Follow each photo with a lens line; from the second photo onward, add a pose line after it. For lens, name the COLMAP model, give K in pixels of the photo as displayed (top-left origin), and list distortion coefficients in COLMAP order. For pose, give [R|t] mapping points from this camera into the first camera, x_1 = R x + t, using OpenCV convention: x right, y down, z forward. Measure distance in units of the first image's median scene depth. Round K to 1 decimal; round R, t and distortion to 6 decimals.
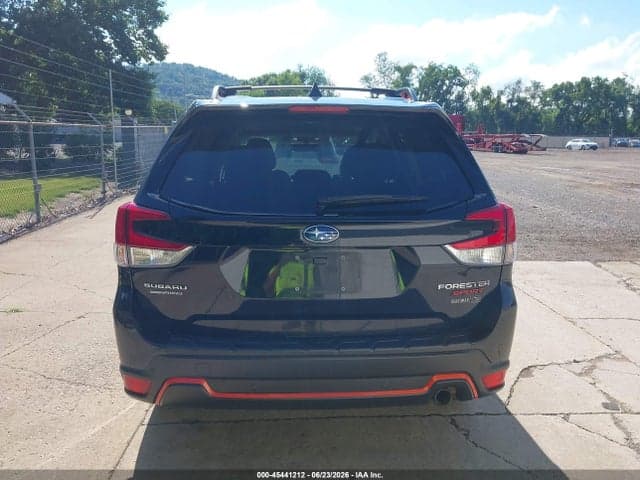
lens RADIAL K [[499.4, 0, 320.4], [0, 499.4, 237.6], [0, 0, 1]] dist [0.010894, -0.021592]
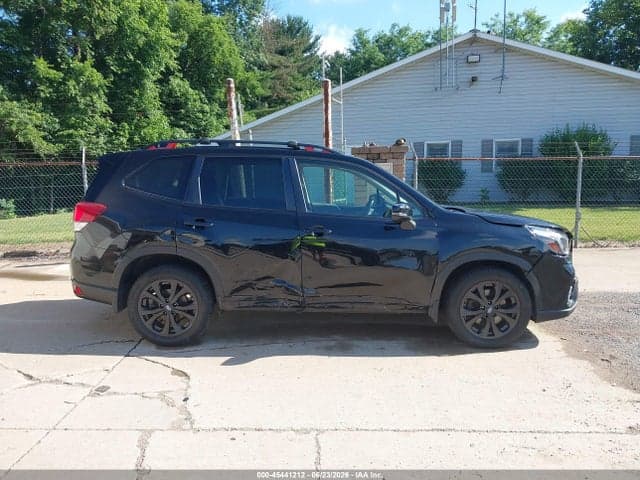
lens RADIAL K [[499.4, 0, 315.3], [0, 499.4, 242.6], [0, 0, 1]] dist [0.010894, -0.021592]
pose [[-0.044879, 0.127581, -0.990812, 1.368180], [-0.188122, 0.972988, 0.133807, -0.204134], [0.981120, 0.192399, -0.019666, 1.177662]]
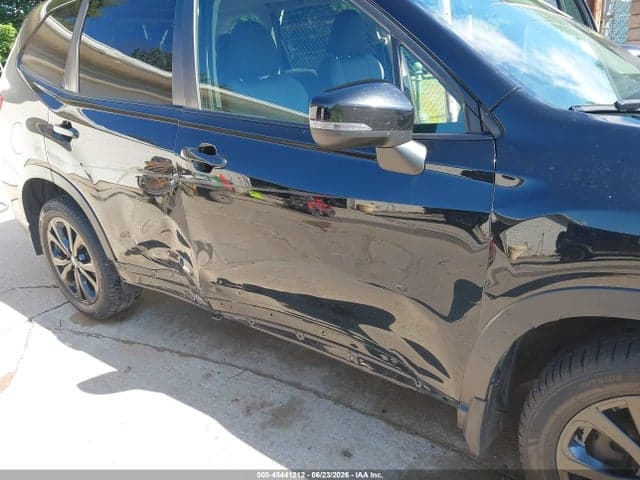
lens RADIAL K [[499.4, 0, 315.2], [0, 499.4, 239.6], [0, 0, 1]] dist [0.010894, -0.021592]
pose [[-0.644739, 0.310647, -0.698434, 0.522507], [-0.072931, 0.884532, 0.460744, -0.238878], [0.760916, 0.347997, -0.547636, 1.530326]]
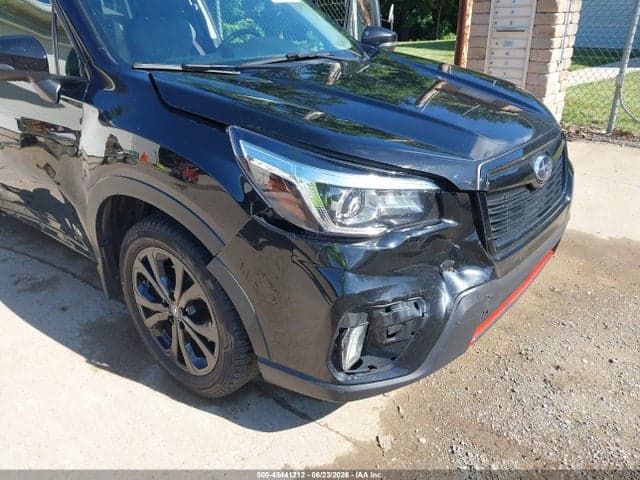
lens RADIAL K [[499.4, 0, 326.6], [0, 499.4, 240.8], [0, 0, 1]] dist [0.010894, -0.021592]
pose [[-0.645661, 0.315274, -0.695503, 0.443222], [-0.152018, 0.839495, 0.521669, -0.320976], [0.748340, 0.442551, -0.494101, 1.921523]]
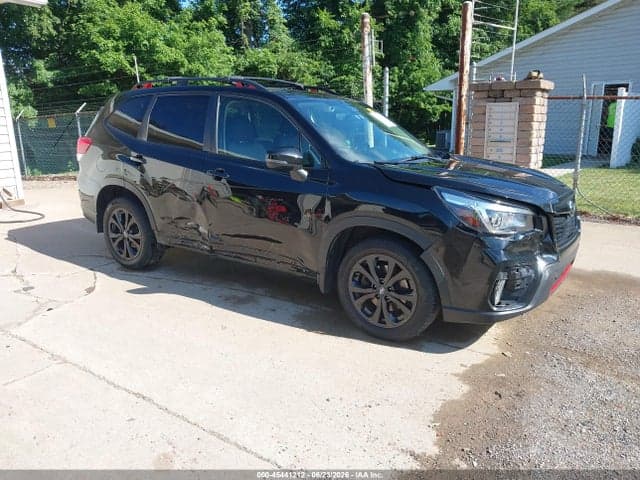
lens RADIAL K [[499.4, 0, 319.8], [0, 499.4, 238.3], [0, 0, 1]] dist [0.010894, -0.021592]
pose [[-0.584610, 0.177035, -0.791764, 0.984664], [-0.166716, 0.928863, 0.330787, -0.344690], [0.794001, 0.325381, -0.513508, 1.934703]]
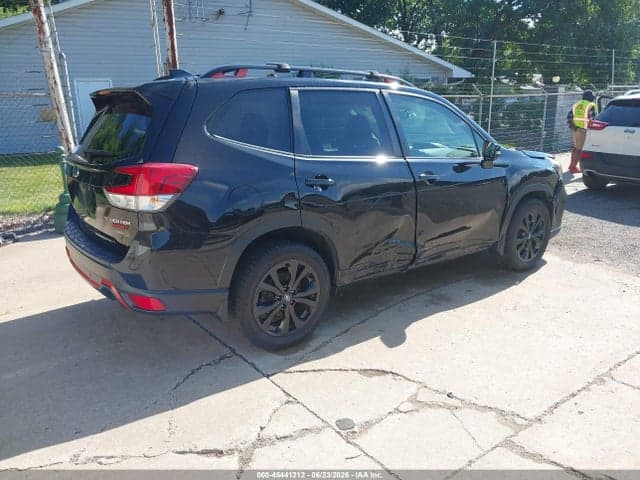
lens RADIAL K [[499.4, 0, 316.4], [0, 499.4, 243.7], [0, 0, 1]] dist [0.010894, -0.021592]
pose [[0.562077, 0.196156, -0.803487, 0.945760], [-0.140619, 0.979990, 0.140877, -0.054609], [0.815043, 0.033802, 0.578413, 0.380600]]
